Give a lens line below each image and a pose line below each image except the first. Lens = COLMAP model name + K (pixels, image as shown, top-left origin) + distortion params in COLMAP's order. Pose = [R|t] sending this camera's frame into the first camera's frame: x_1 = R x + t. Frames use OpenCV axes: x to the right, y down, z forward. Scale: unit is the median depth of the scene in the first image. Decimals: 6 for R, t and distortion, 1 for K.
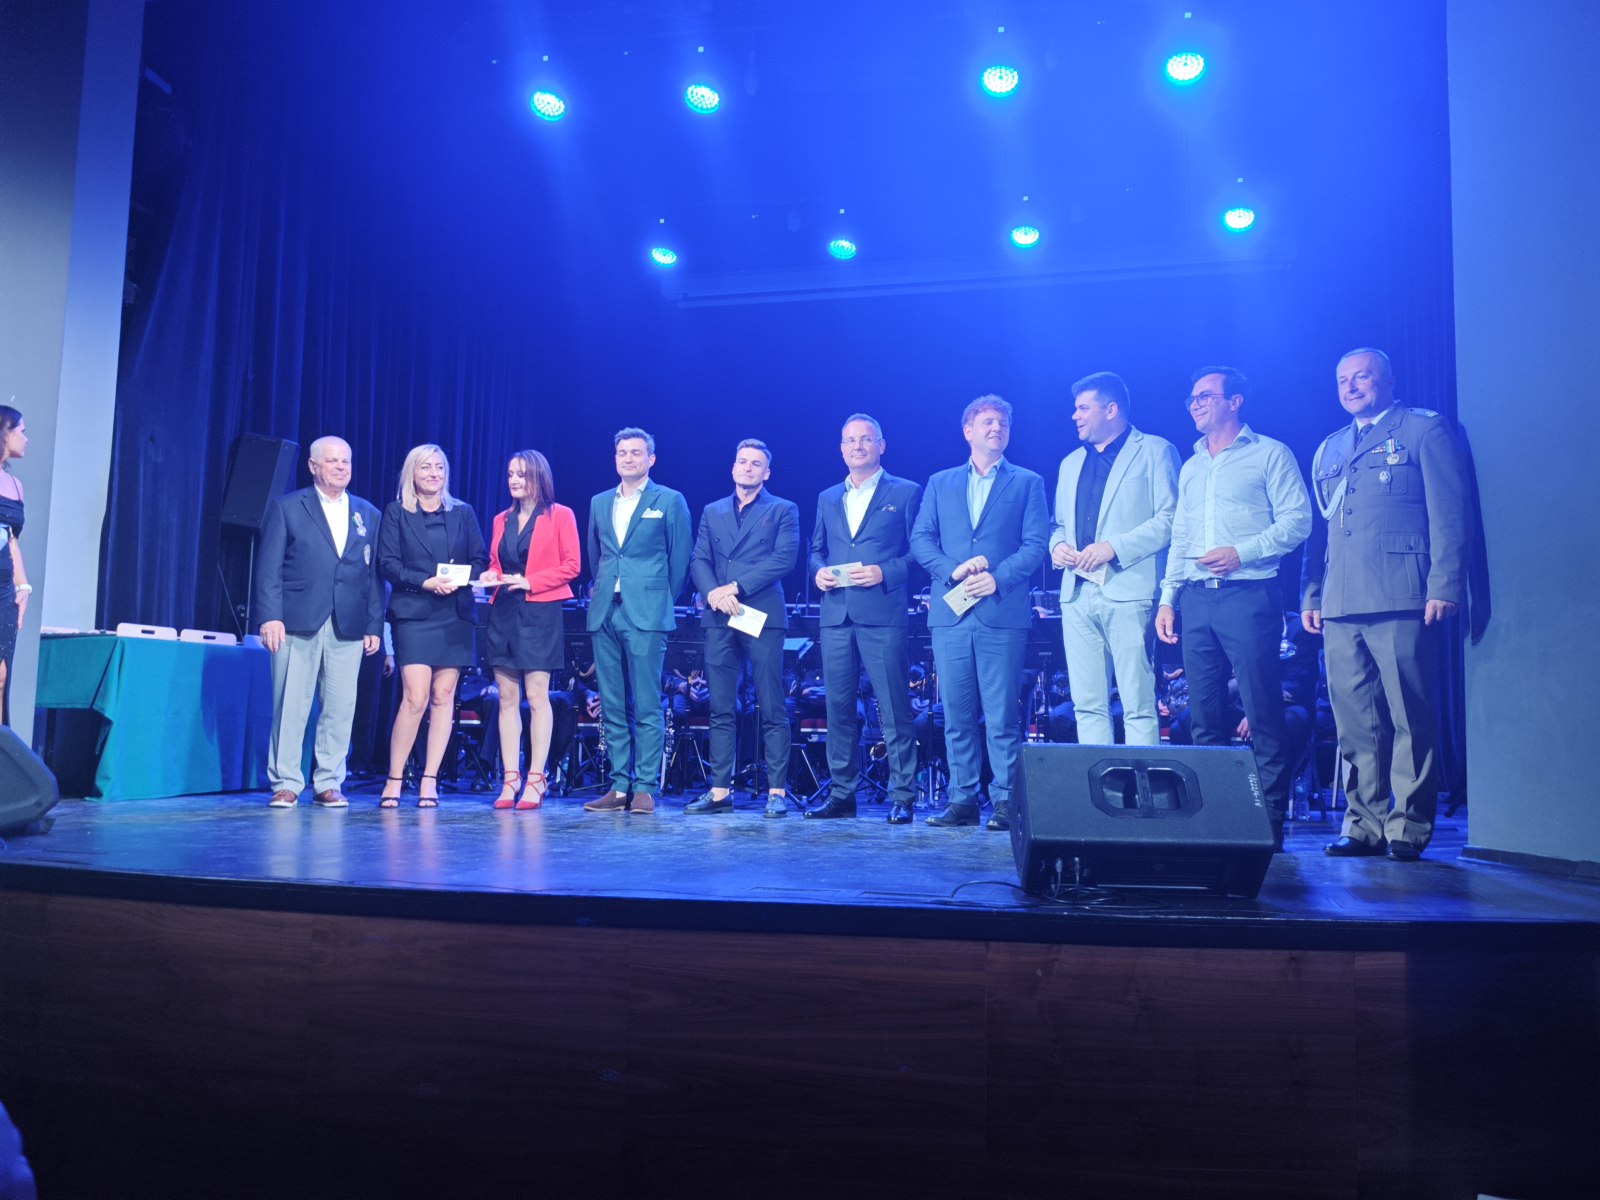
lens RADIAL K [[1361.2, 0, 790.8], [0, 1361.2, 588.6], [0, 0, 1]] dist [0.003649, -0.010154]
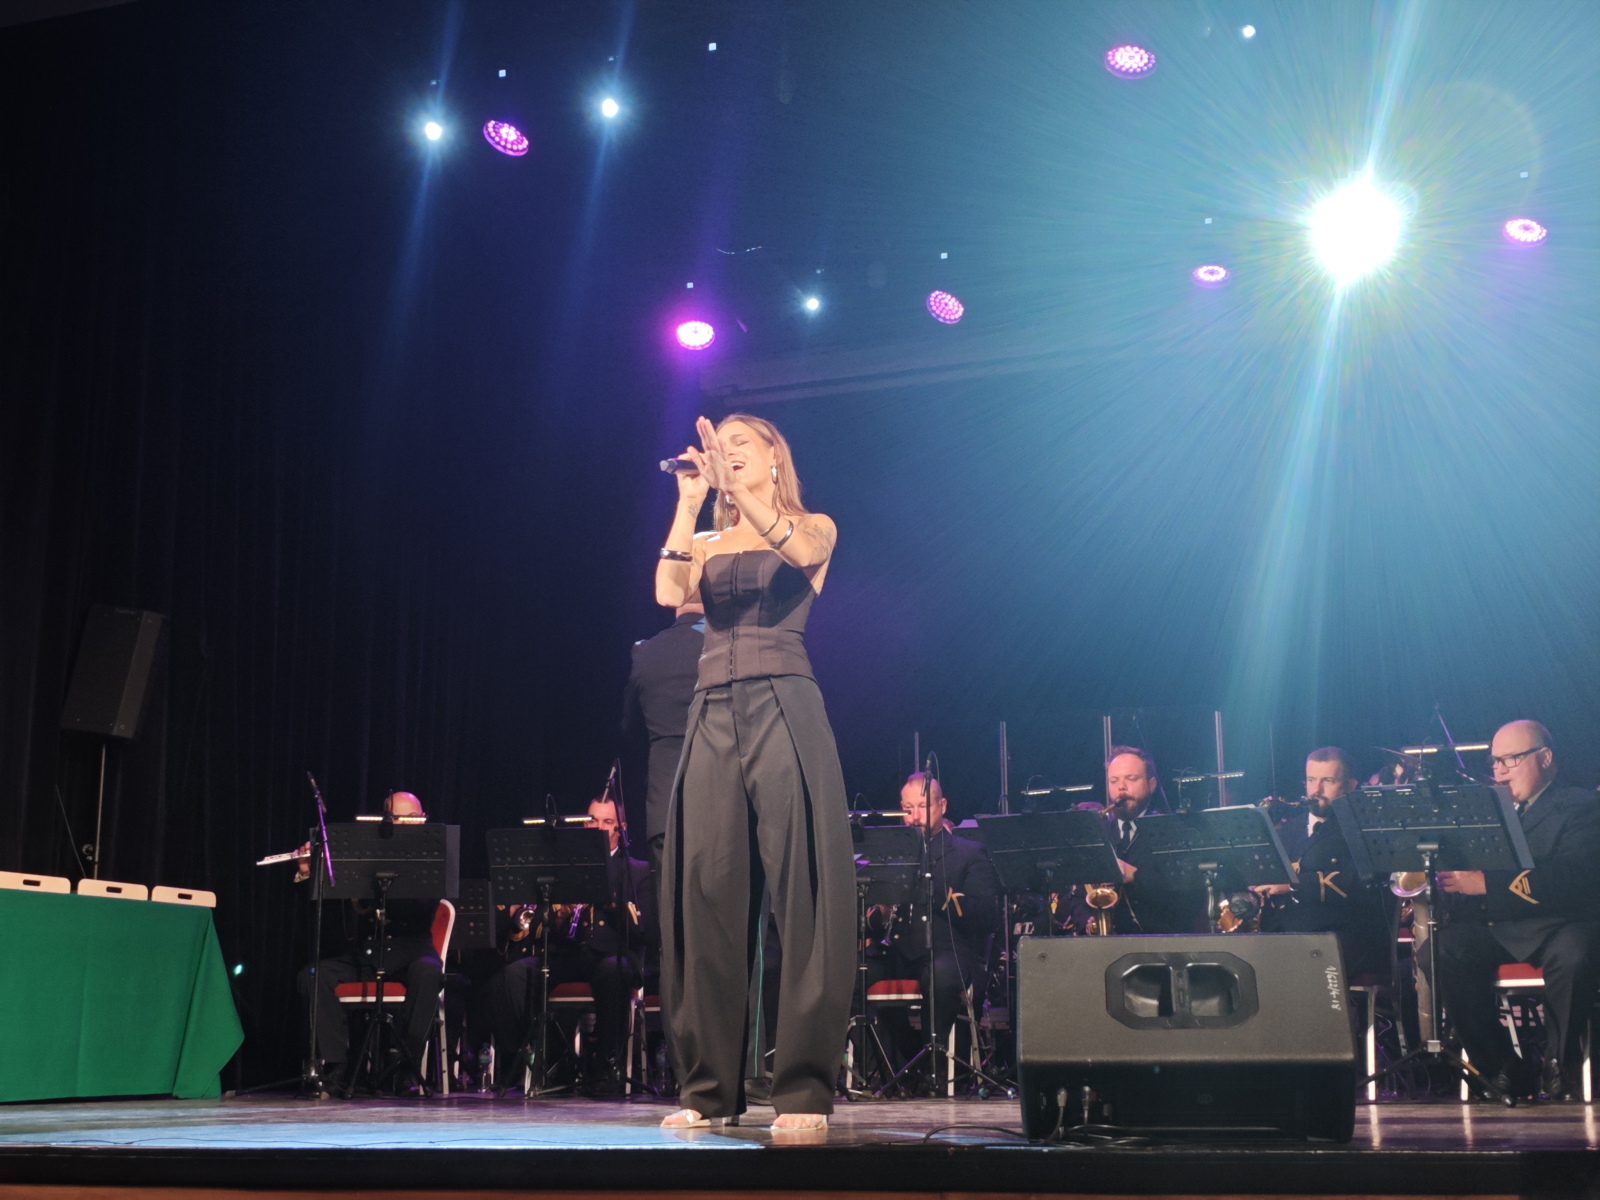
lens RADIAL K [[2100.6, 0, 797.2], [0, 2100.6, 593.9], [0, 0, 1]] dist [0.027247, 0.000000]
pose [[0.995016, -0.046505, -0.088207, 0.165200], [0.035967, 0.992422, -0.117496, 0.060789], [0.093003, 0.113737, 0.989148, -0.167896]]
